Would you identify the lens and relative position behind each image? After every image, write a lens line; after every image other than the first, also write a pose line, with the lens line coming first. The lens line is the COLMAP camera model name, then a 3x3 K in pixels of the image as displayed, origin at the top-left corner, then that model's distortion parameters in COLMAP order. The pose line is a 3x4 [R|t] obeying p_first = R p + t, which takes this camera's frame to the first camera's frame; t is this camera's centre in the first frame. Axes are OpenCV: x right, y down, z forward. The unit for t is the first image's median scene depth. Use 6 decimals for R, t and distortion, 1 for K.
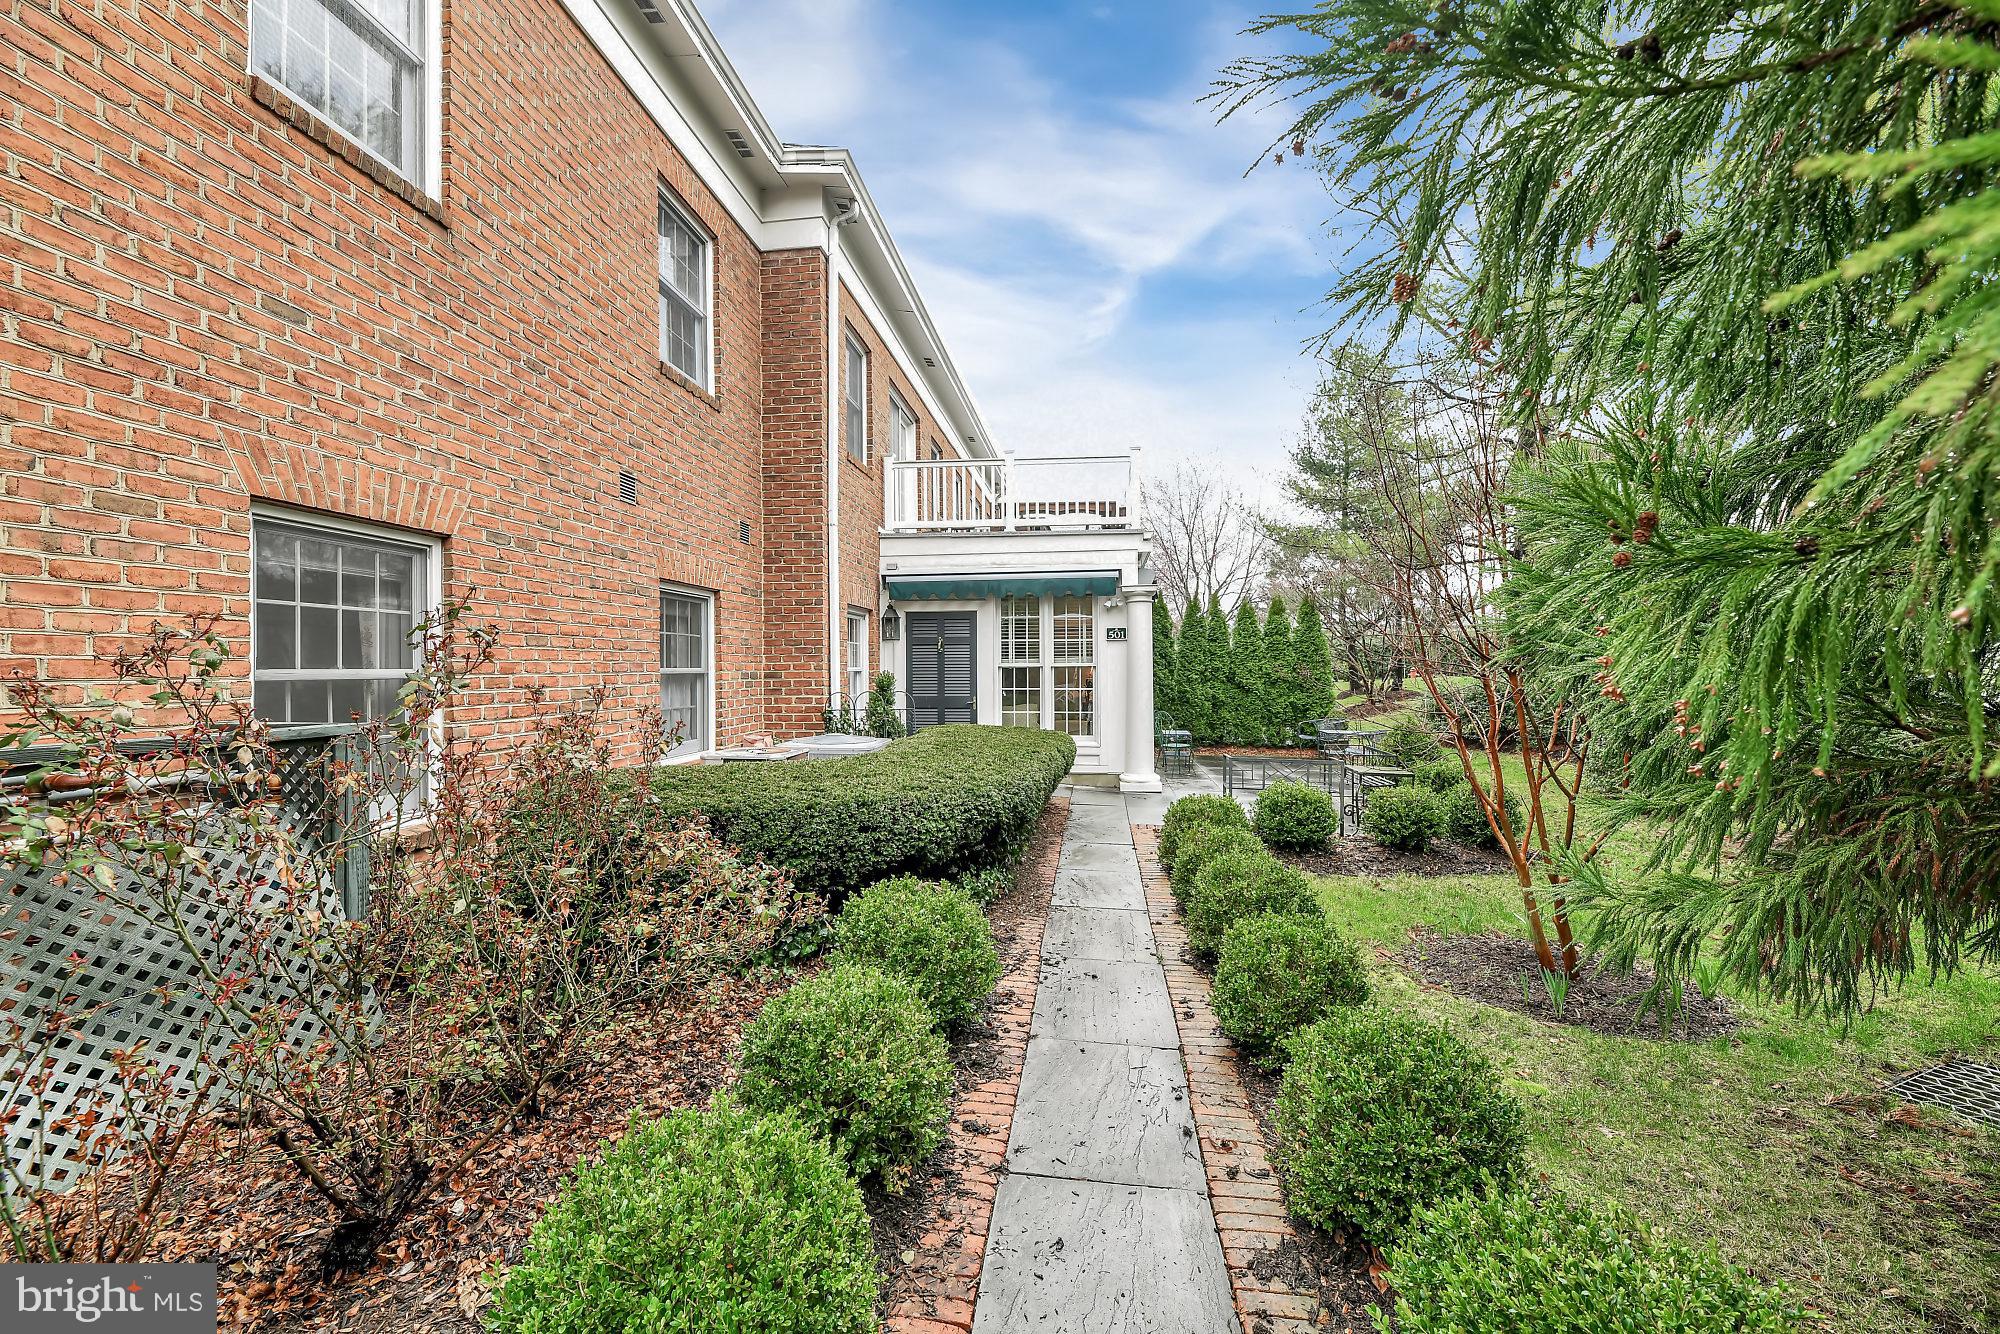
lens RADIAL K [[799.6, 0, 1000.0], [0, 799.6, 667.0], [0, 0, 1]] dist [0.000351, -0.000120]
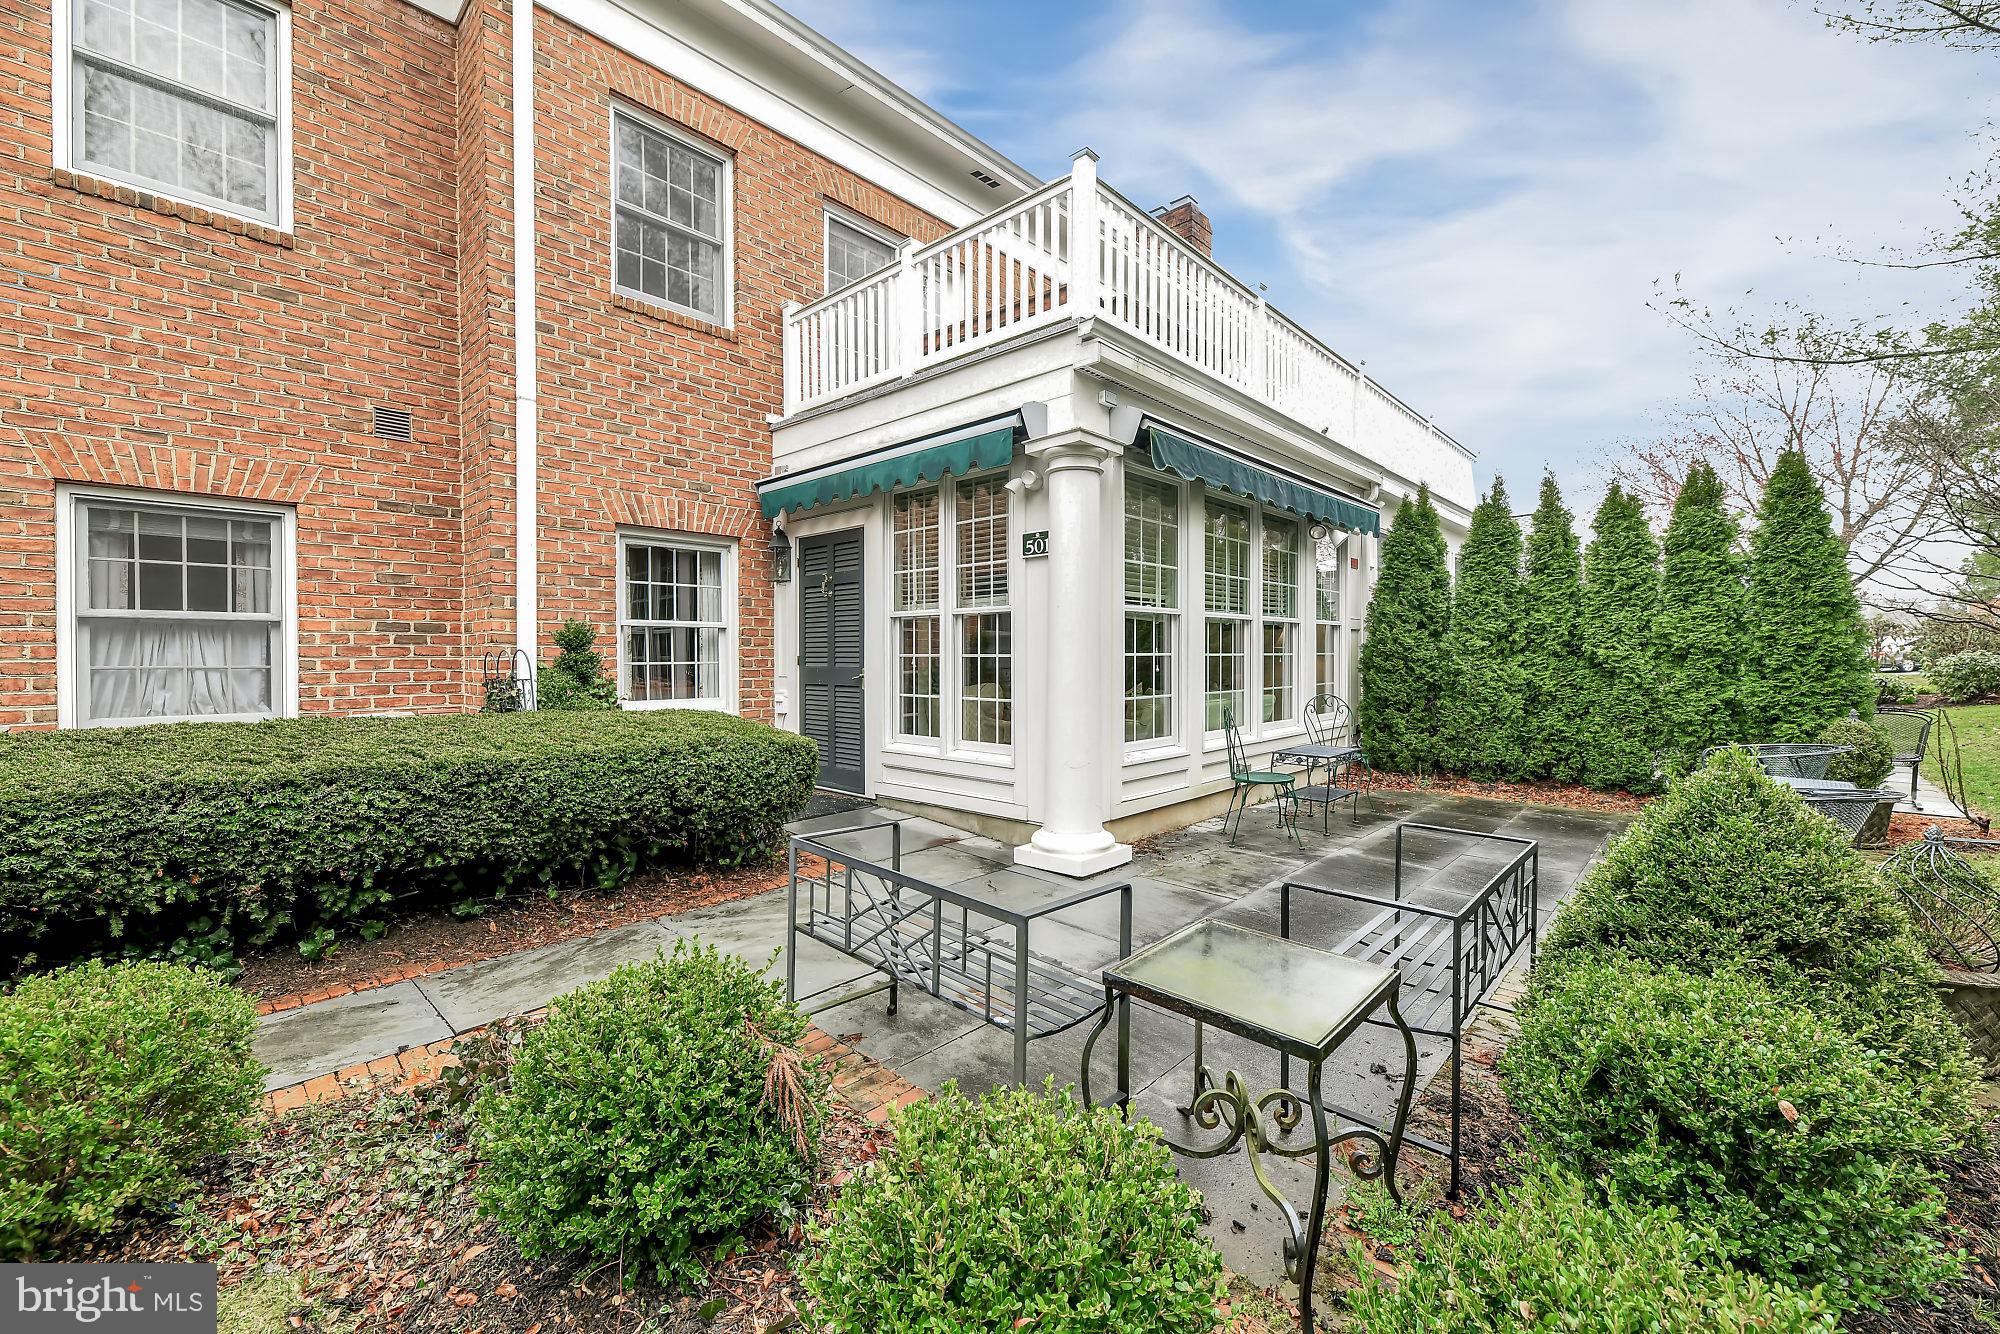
lens RADIAL K [[799.6, 0, 1000.0], [0, 799.6, 667.0], [0, 0, 1]] dist [0.000351, -0.000120]
pose [[0.813875, 0.014300, -0.580864, 0.404044], [-0.000679, 0.999720, 0.023660, 0.021440], [0.581039, -0.018862, 0.813657, 0.570091]]
